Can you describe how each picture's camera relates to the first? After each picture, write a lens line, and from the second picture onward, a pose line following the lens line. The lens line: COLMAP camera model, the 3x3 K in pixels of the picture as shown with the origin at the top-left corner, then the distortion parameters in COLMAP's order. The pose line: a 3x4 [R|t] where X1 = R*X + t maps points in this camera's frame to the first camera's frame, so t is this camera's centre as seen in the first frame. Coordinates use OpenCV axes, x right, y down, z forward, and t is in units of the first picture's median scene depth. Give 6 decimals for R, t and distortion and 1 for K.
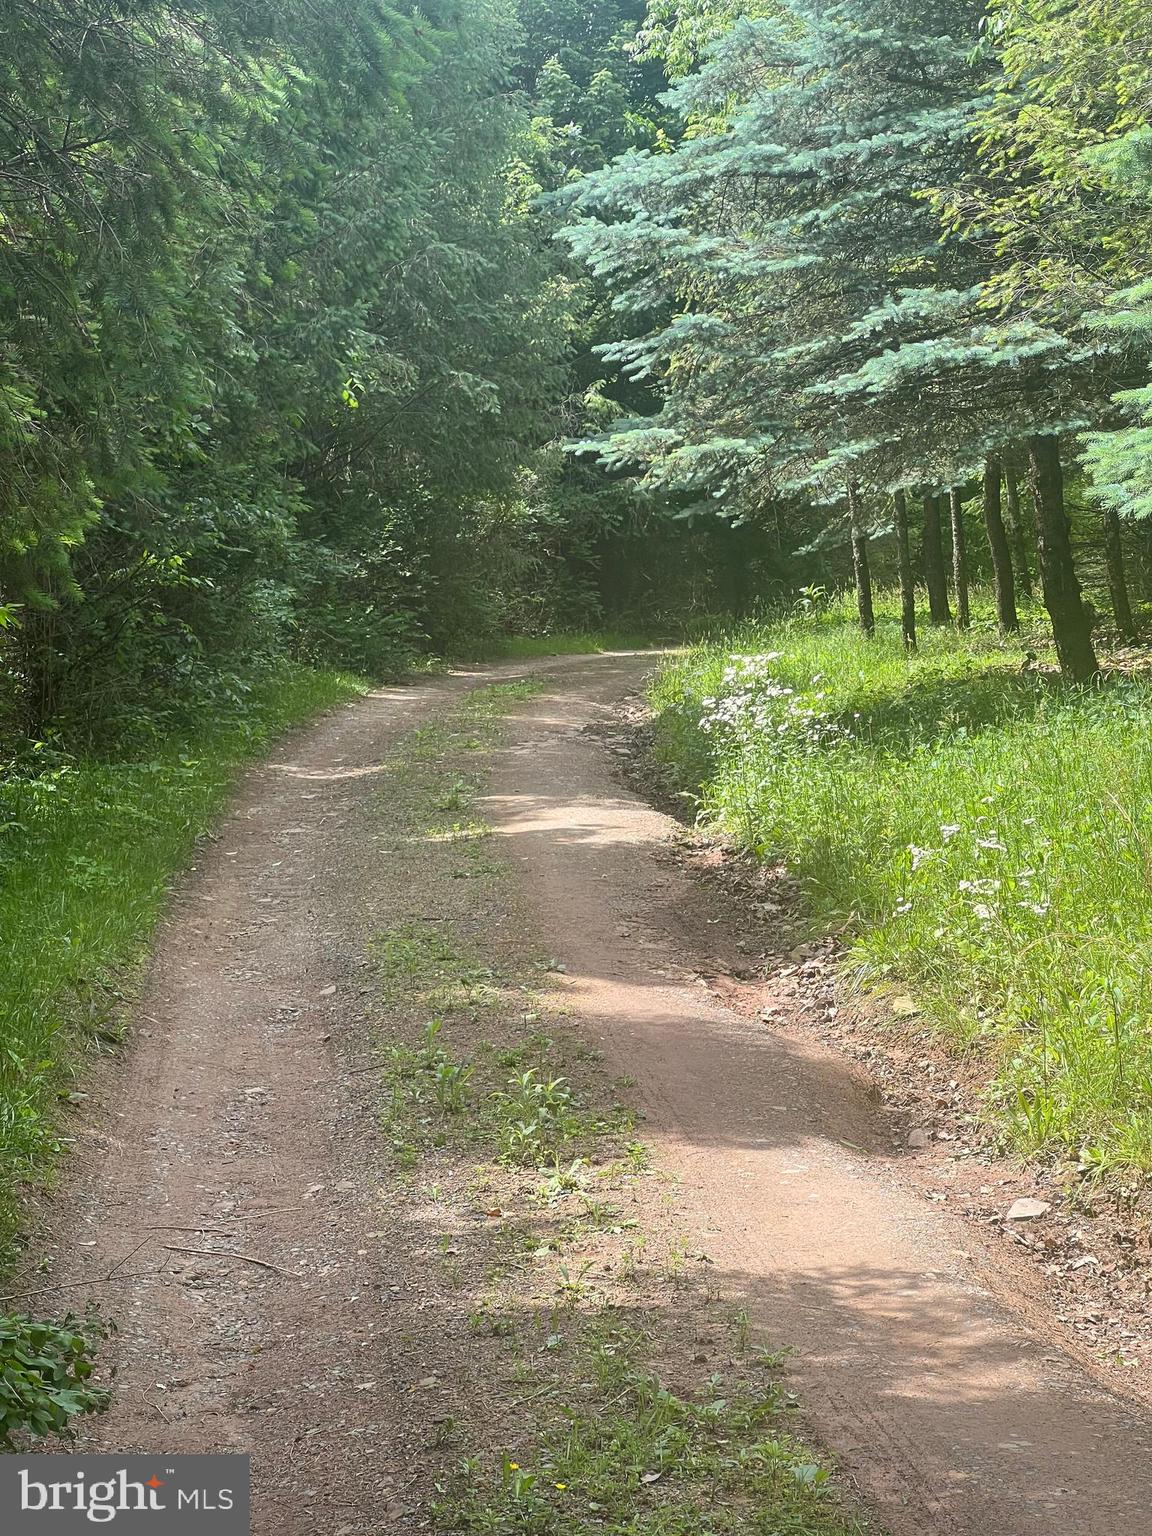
lens RADIAL K [[3461.1, 0, 570.2], [0, 3461.1, 768.0], [0, 0, 1]] dist [-0.056072, 2.891387]
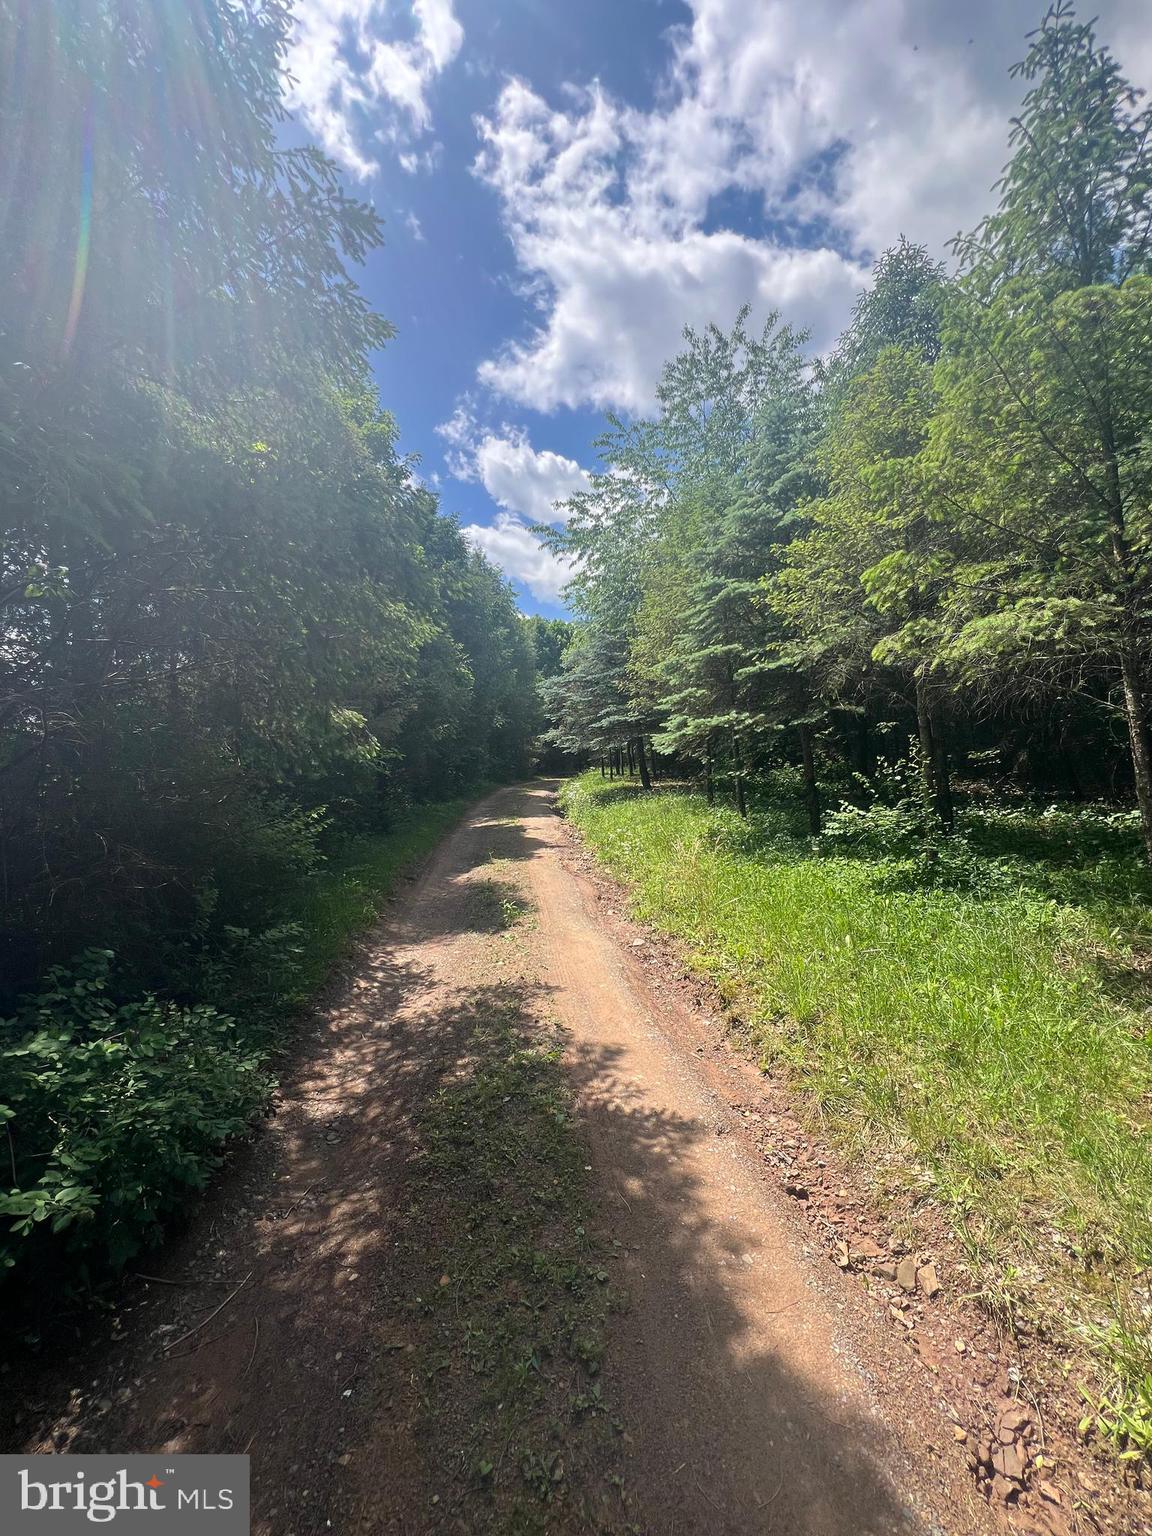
lens RADIAL K [[622.0, 0, 576.0], [0, 622.0, 768.0], [0, 0, 1]] dist [0.000292, 0.000013]
pose [[0.999158, 0.015097, 0.038142, 0.022838], [-0.013282, 0.998787, -0.047406, -0.015061], [-0.038811, 0.046860, 0.998147, 0.200832]]
